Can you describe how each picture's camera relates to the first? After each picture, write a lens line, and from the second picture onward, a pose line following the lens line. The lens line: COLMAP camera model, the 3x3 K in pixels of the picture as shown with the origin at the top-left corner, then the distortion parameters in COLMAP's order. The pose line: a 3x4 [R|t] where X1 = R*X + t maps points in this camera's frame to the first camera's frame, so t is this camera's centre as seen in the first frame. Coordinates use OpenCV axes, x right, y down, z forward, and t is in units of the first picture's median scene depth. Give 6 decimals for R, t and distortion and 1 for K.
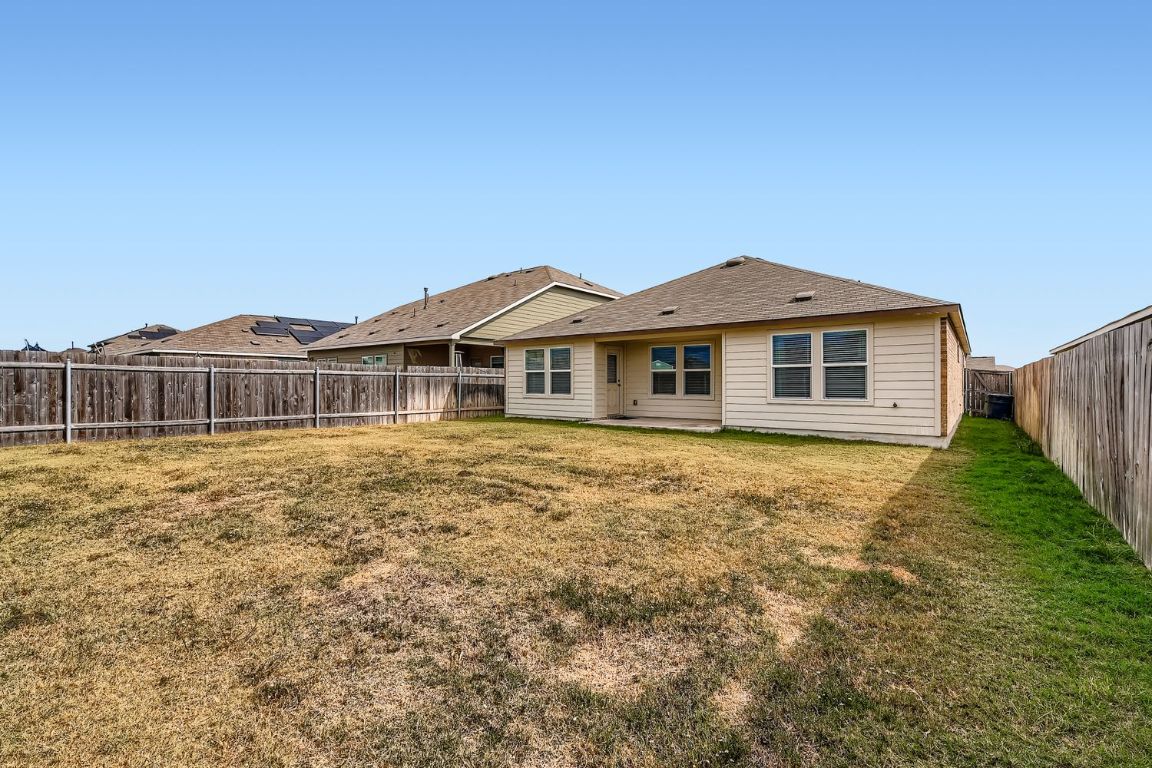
lens RADIAL K [[498.5, 0, 576.0], [0, 498.5, 384.0], [0, 0, 1]] dist [0.000568, 0.000031]
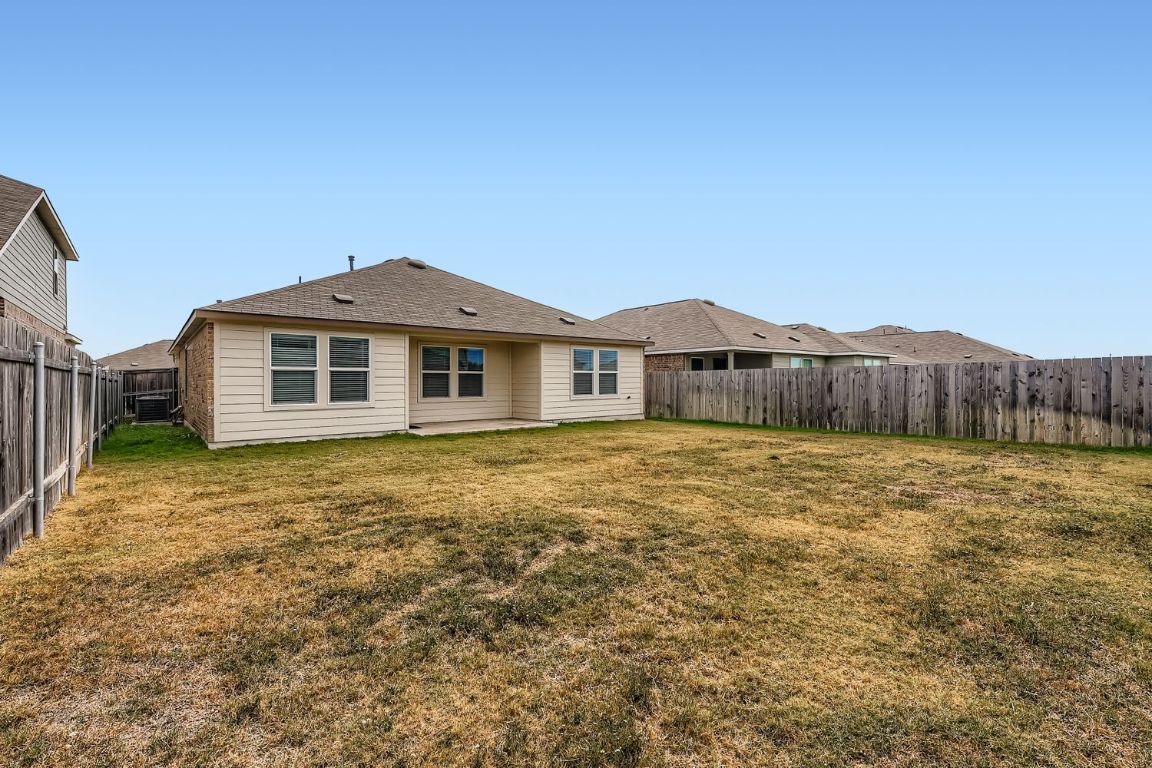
lens RADIAL K [[498.5, 0, 576.0], [0, 498.5, 384.0], [0, 0, 1]] dist [0.000568, 0.000031]
pose [[0.189006, -0.000285, 0.981976, -0.709318], [0.011053, 0.999937, -0.001838, -0.000293], [-0.981914, 0.011201, 0.188998, 0.579698]]
